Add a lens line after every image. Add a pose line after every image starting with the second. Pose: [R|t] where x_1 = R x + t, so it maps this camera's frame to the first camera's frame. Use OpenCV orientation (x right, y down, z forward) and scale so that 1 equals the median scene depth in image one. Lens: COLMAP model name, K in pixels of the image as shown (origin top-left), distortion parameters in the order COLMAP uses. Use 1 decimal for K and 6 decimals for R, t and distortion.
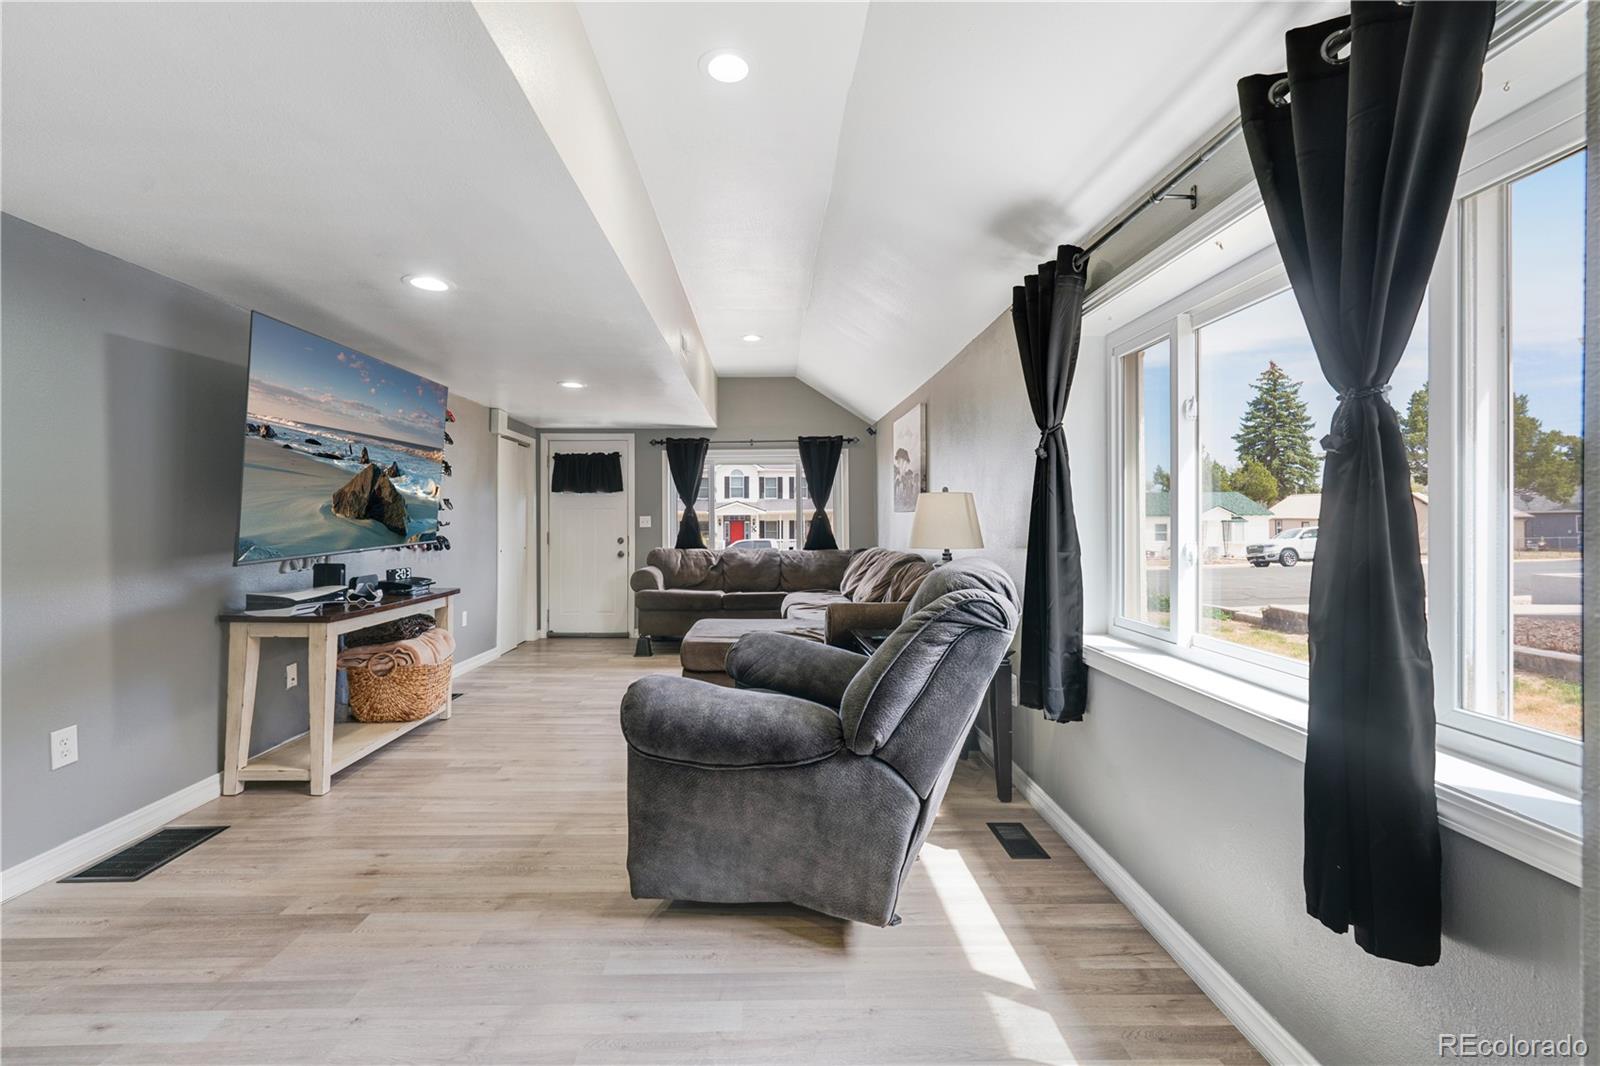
lens RADIAL K [[701.2, 0, 828.8], [0, 701.2, 509.4], [0, 0, 1]] dist [-0.001698, -0.000726]
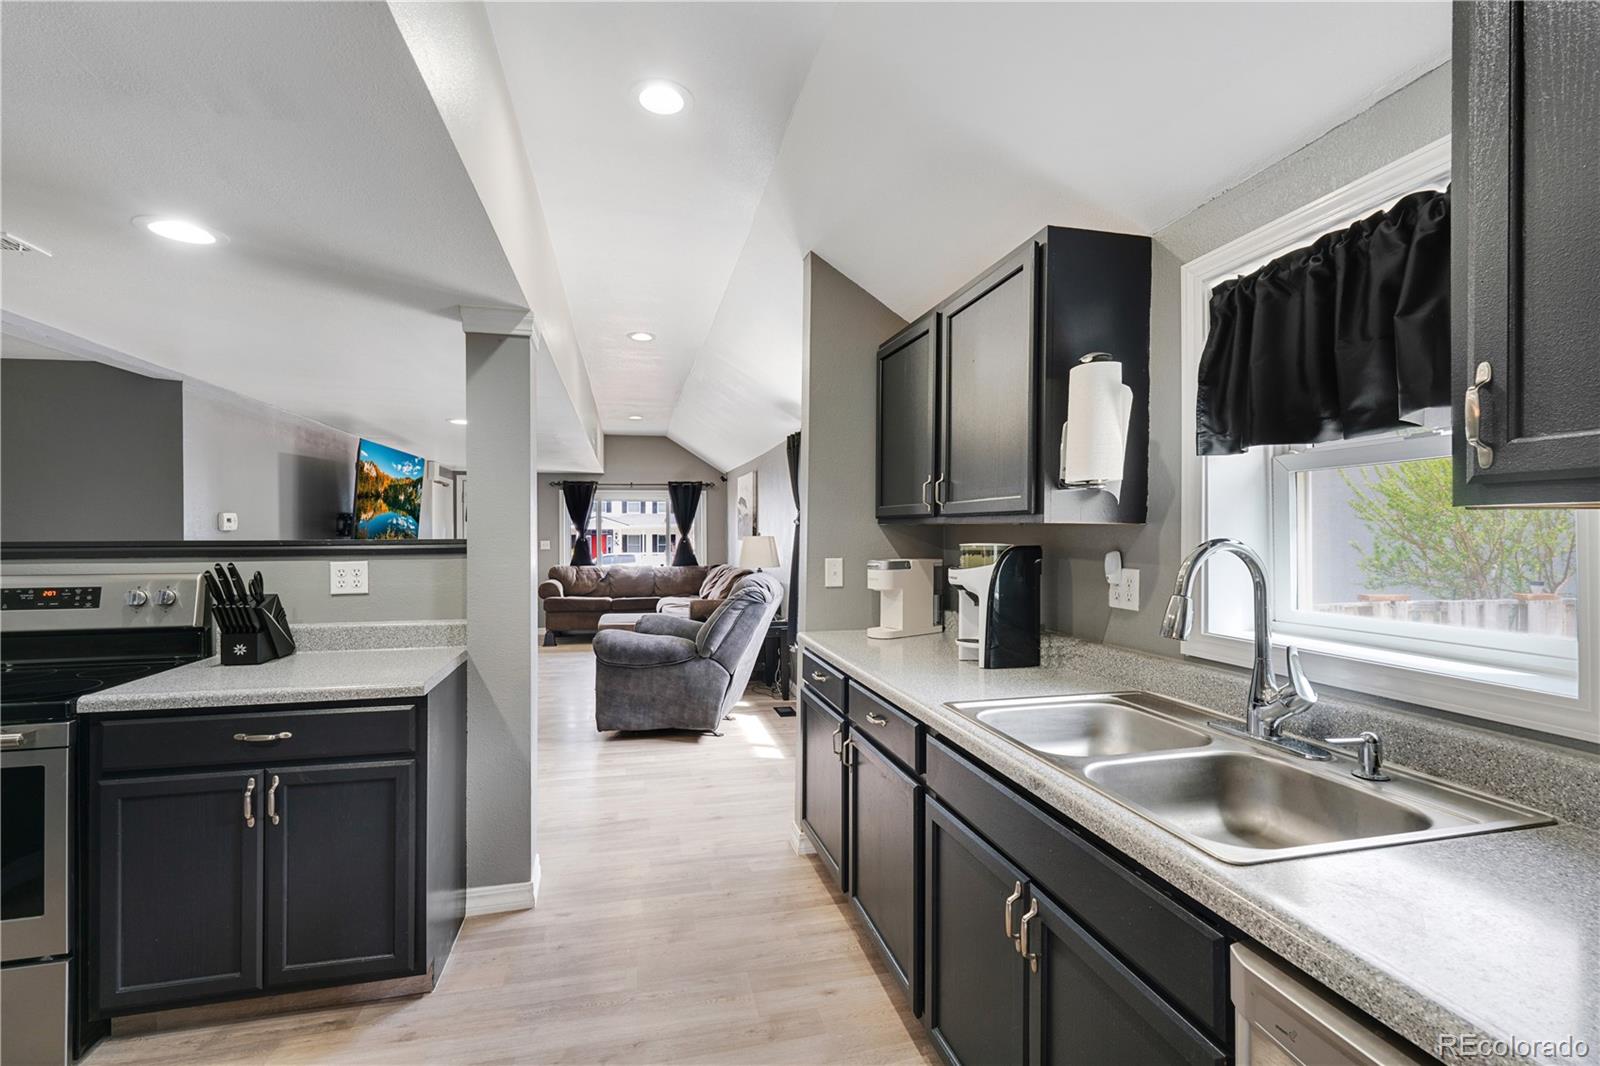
lens RADIAL K [[701.2, 0, 842.5], [0, 701.2, 538.5], [0, 0, 1]] dist [-0.001698, -0.000726]
pose [[0.977641, 0.001642, 0.210275, 0.000481], [-0.006837, 0.999689, 0.023979, -0.031414], [-0.210170, -0.024880, 0.977348, -0.397732]]
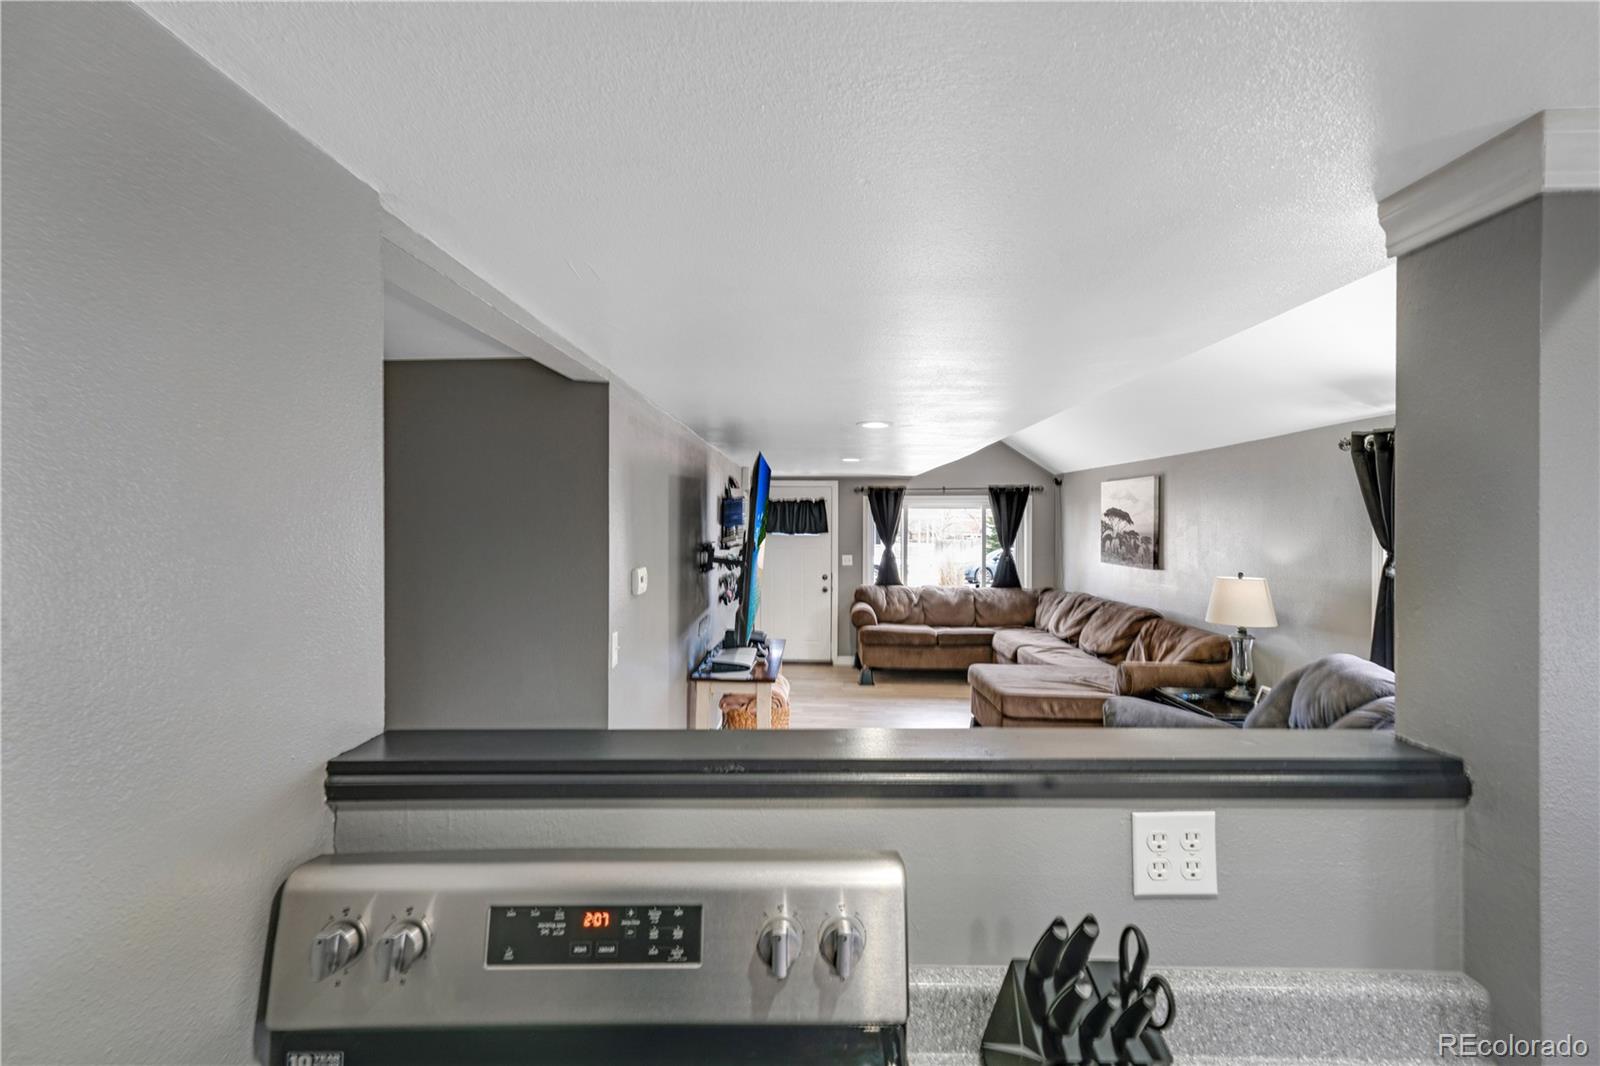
lens RADIAL K [[701.2, 0, 825.8], [0, 701.2, 516.5], [0, 0, 1]] dist [-0.001698, -0.000726]
pose [[0.998417, 0.007493, -0.055748, -0.251043], [-0.006720, 0.999879, 0.014052, -0.073248], [0.055846, -0.013655, 0.998346, -0.119566]]
